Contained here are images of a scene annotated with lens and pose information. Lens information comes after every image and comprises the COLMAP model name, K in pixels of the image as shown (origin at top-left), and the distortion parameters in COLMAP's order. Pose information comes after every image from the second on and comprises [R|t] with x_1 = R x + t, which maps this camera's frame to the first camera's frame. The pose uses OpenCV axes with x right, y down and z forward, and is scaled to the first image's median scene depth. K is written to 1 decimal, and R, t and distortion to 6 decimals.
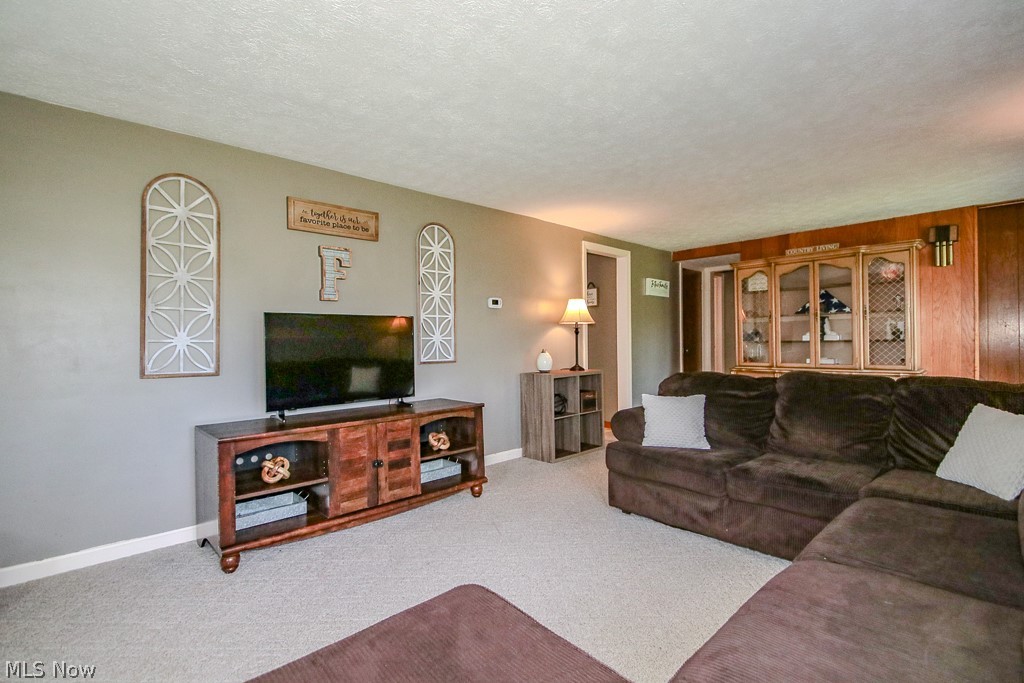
lens RADIAL K [[473.0, 0, 512.0], [0, 473.0, 341.5], [0, 0, 1]] dist [-0.000596, -0.000667]
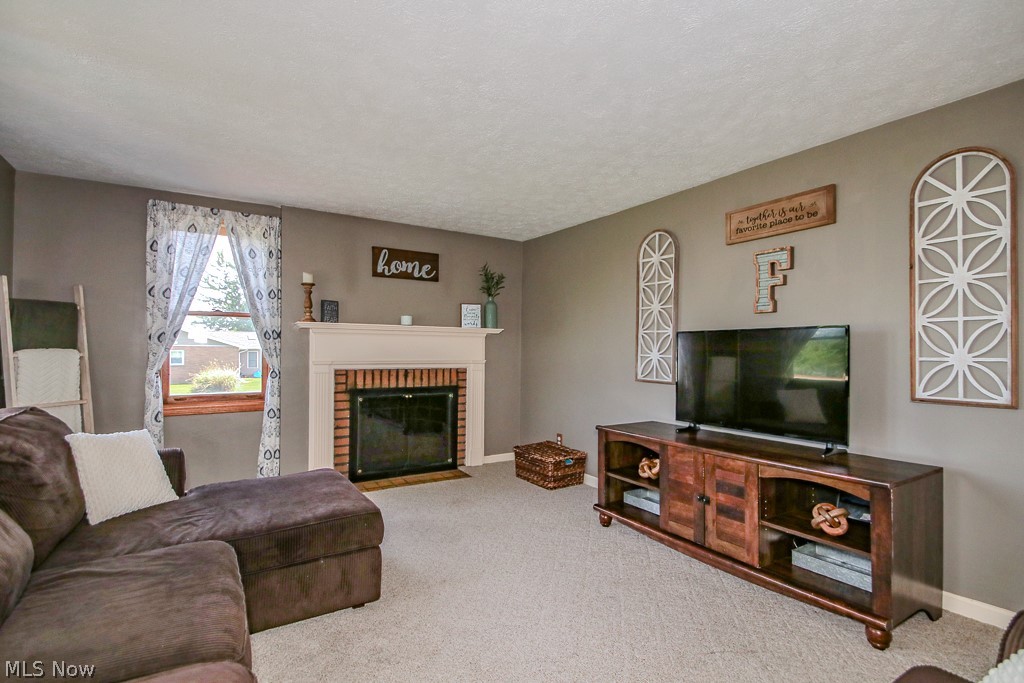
lens RADIAL K [[487.7, 0, 512.0], [0, 487.7, 341.5], [0, 0, 1]] dist [-0.001400, -0.000623]
pose [[-0.199636, -0.007179, -0.979844, 0.639590], [-0.005639, 0.999965, -0.006178, -0.026368], [0.979854, 0.004292, -0.199670, 0.778837]]
